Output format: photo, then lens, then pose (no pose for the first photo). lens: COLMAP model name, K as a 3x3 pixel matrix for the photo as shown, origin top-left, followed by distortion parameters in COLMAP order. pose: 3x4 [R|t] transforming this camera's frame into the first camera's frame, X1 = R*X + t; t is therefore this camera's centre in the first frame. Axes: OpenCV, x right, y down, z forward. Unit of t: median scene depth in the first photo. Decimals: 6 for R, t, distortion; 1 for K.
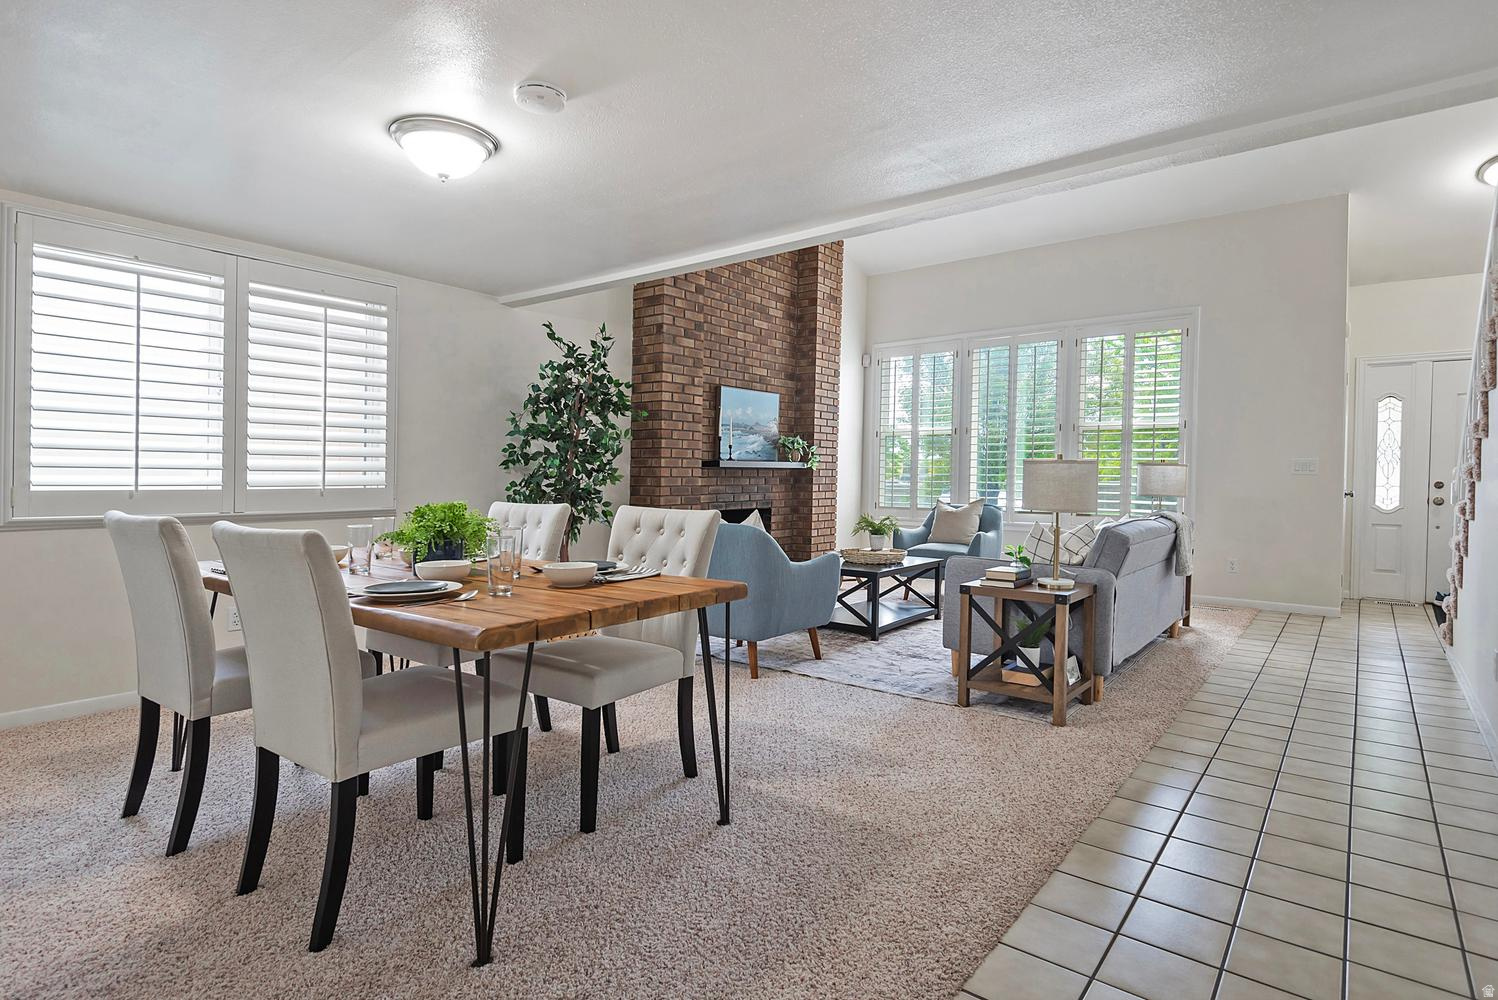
lens RADIAL K [[783.9, 0, 749.0], [0, 783.9, 500.0], [0, 0, 1]] dist [0.054748, -0.039094]
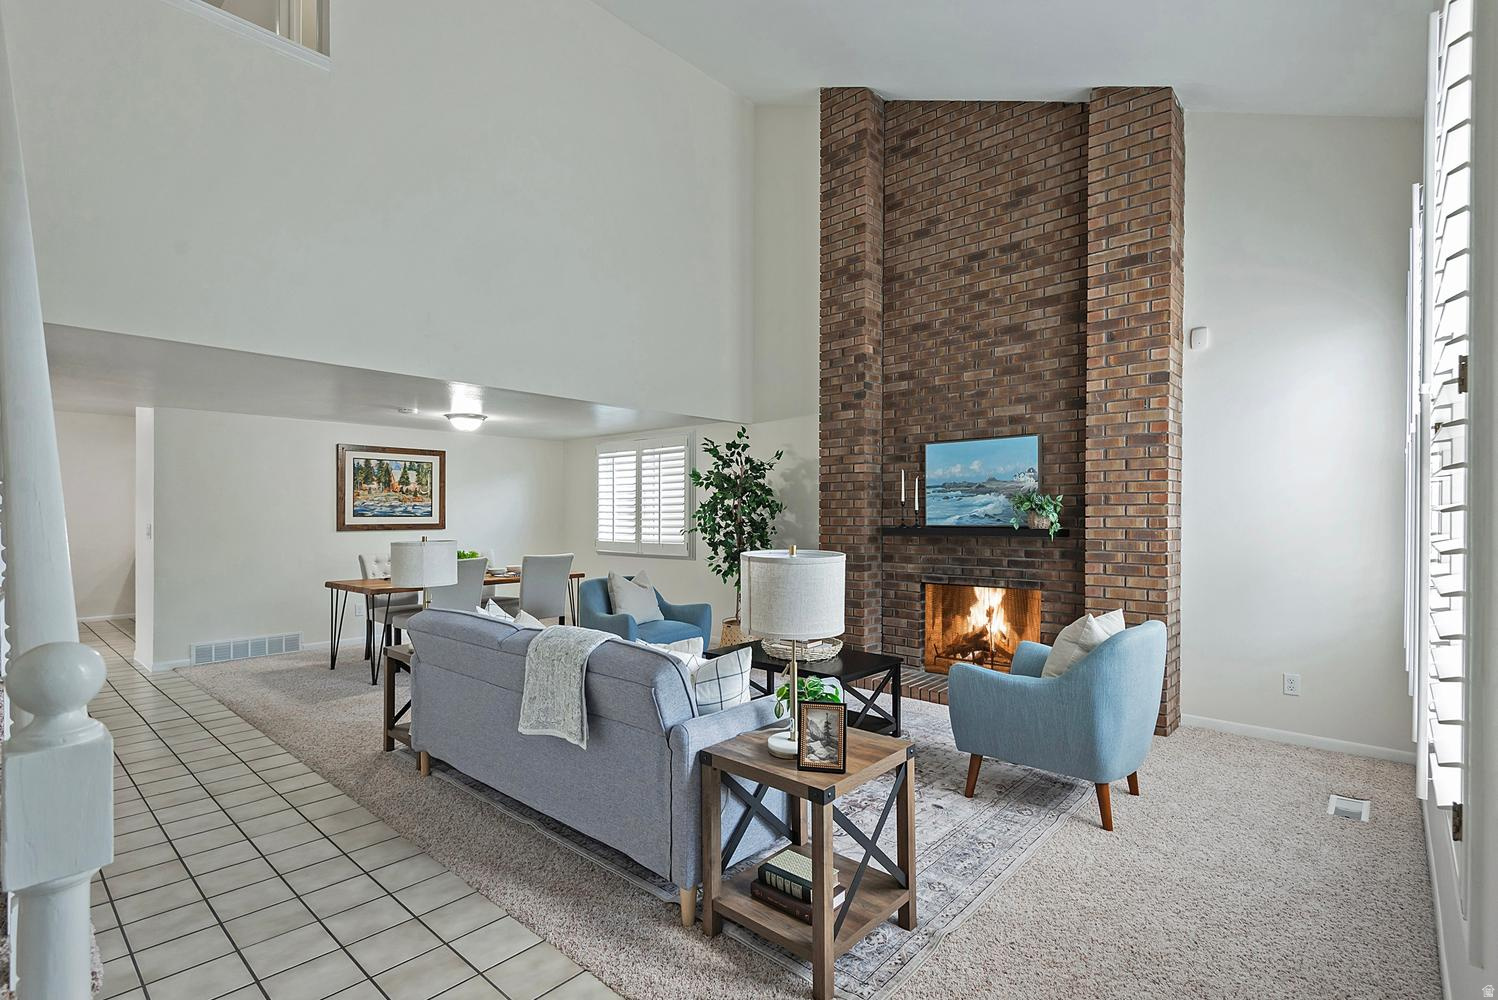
lens RADIAL K [[693.1, 0, 749.4], [0, 693.1, 503.2], [0, 0, 1]] dist [-0.002072, -0.000362]
pose [[-0.071461, -0.011927, -0.997372, 0.737164], [-0.019794, 0.999749, -0.010537, -0.062927], [0.997247, 0.018989, -0.071679, 0.825900]]
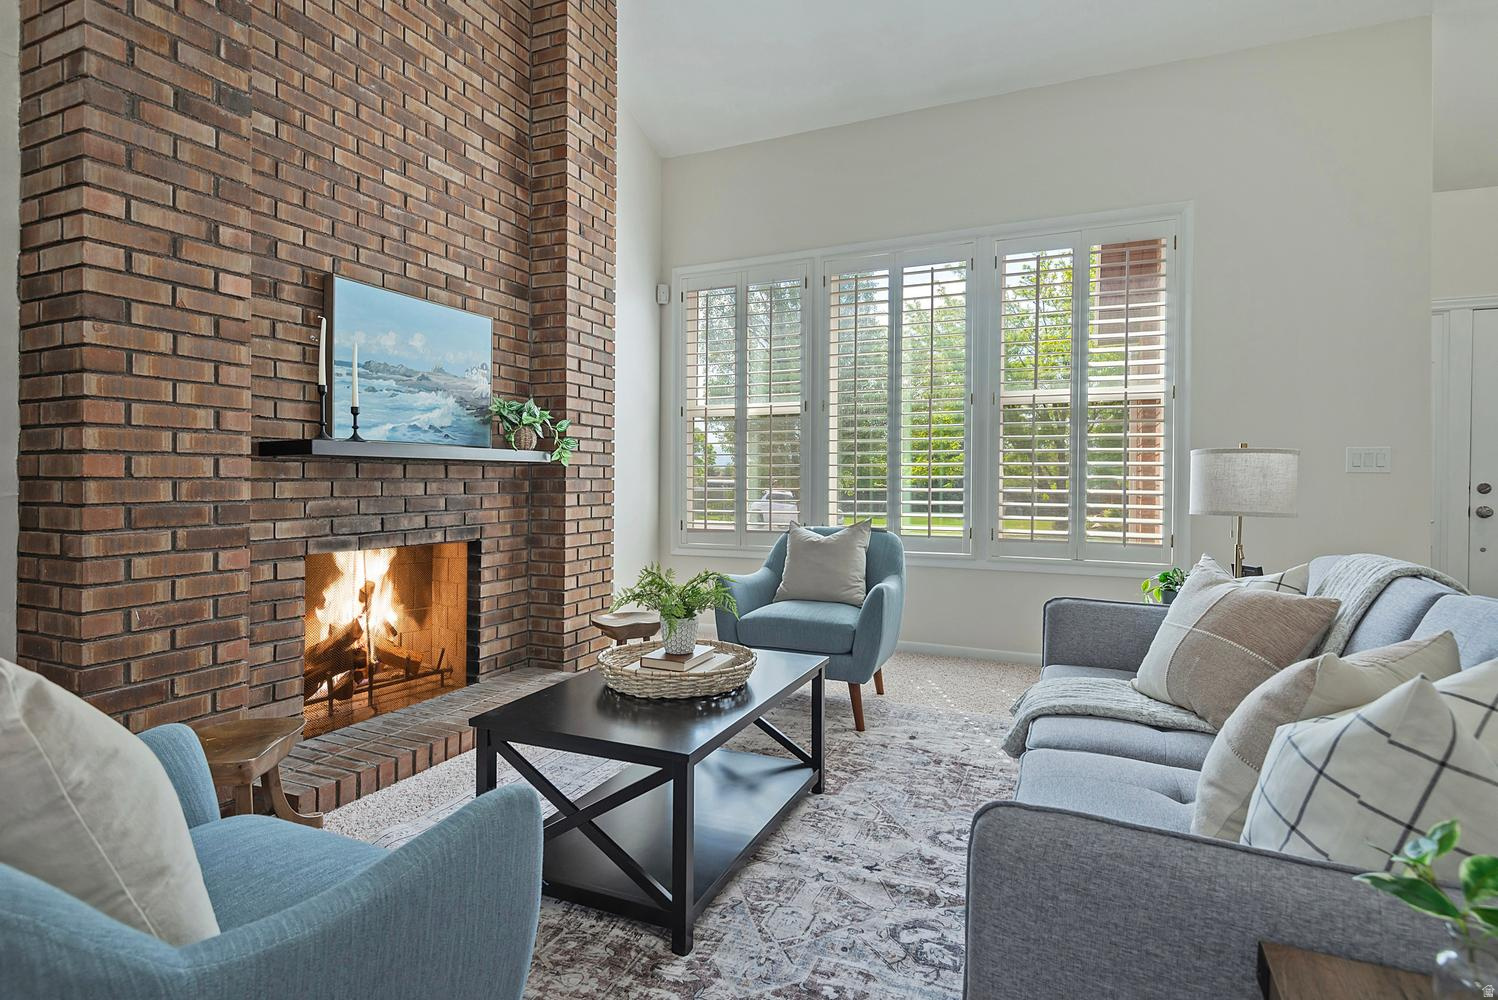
lens RADIAL K [[773.0, 0, 746.7], [0, 773.0, 511.4], [0, 0, 1]] dist [0.049822, -0.031545]
pose [[0.970358, -0.013325, 0.241305, 0.079817], [0.011119, 0.999883, 0.010500, -0.012513], [-0.241417, -0.007506, 0.970392, 0.490782]]
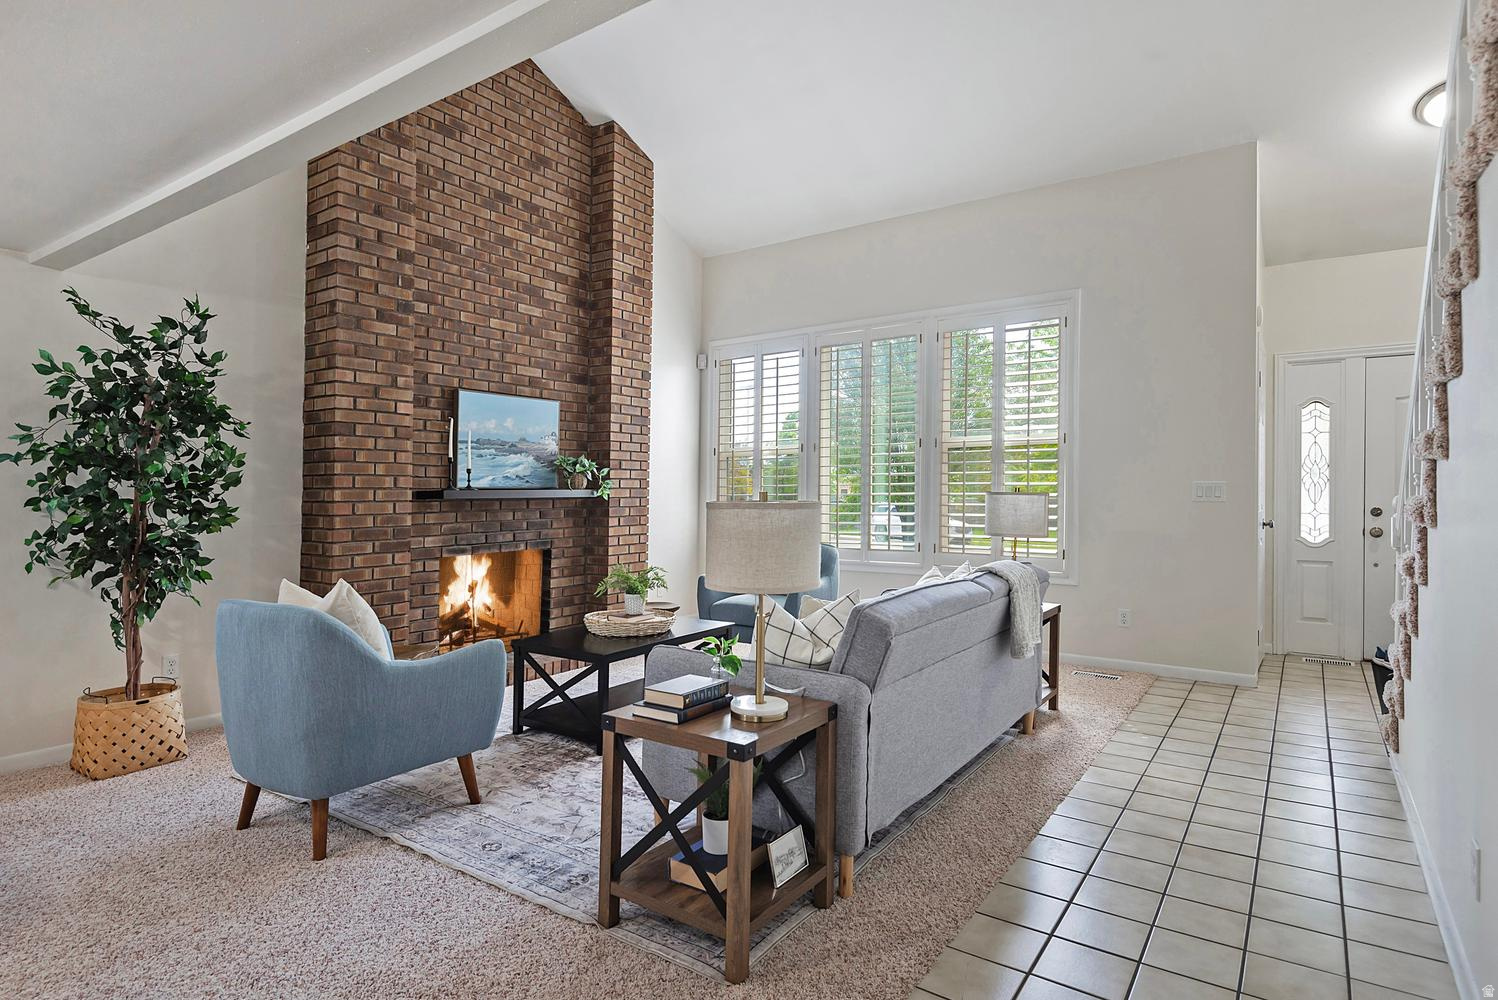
lens RADIAL K [[810.7, 0, 737.6], [0, 810.7, 504.2], [0, 0, 1]] dist [0.053560, -0.041906]
pose [[0.998657, -0.010402, 0.050746, 0.181645], [0.011213, 0.999814, -0.015712, -0.020448], [-0.050573, 0.016260, 0.998588, 0.206121]]
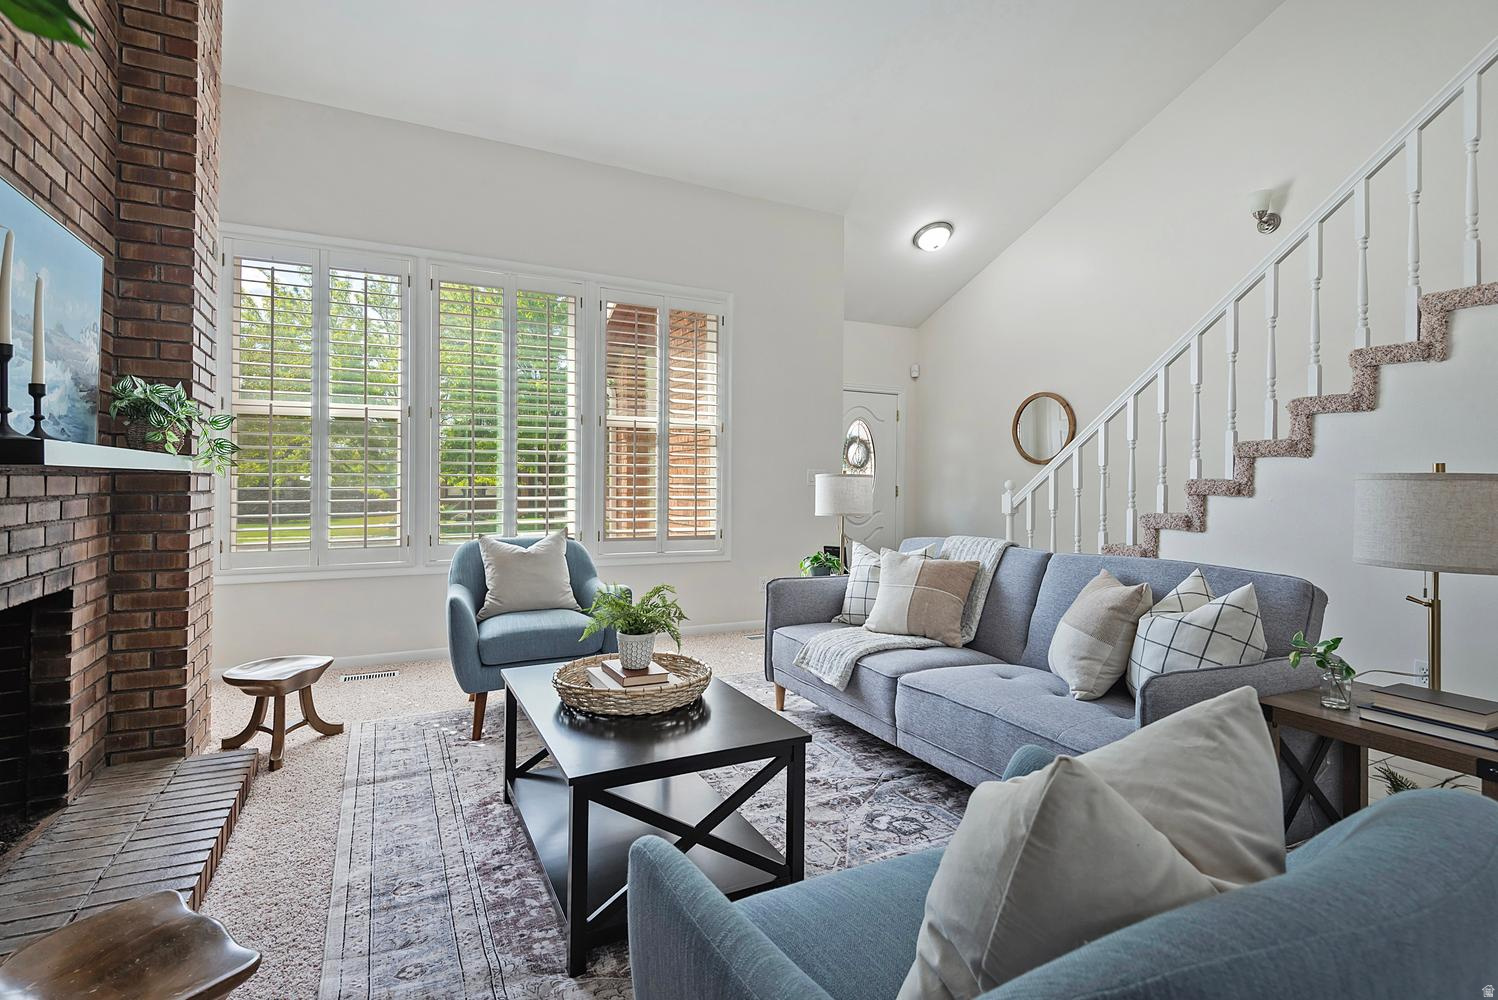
lens RADIAL K [[693.1, 0, 749.4], [0, 693.1, 503.2], [0, 0, 1]] dist [-0.002072, -0.000362]
pose [[0.433091, -0.028926, 0.900886, -0.122235], [0.036331, 0.999233, 0.014618, -0.021149], [-0.900618, 0.026399, 0.433810, 0.651081]]
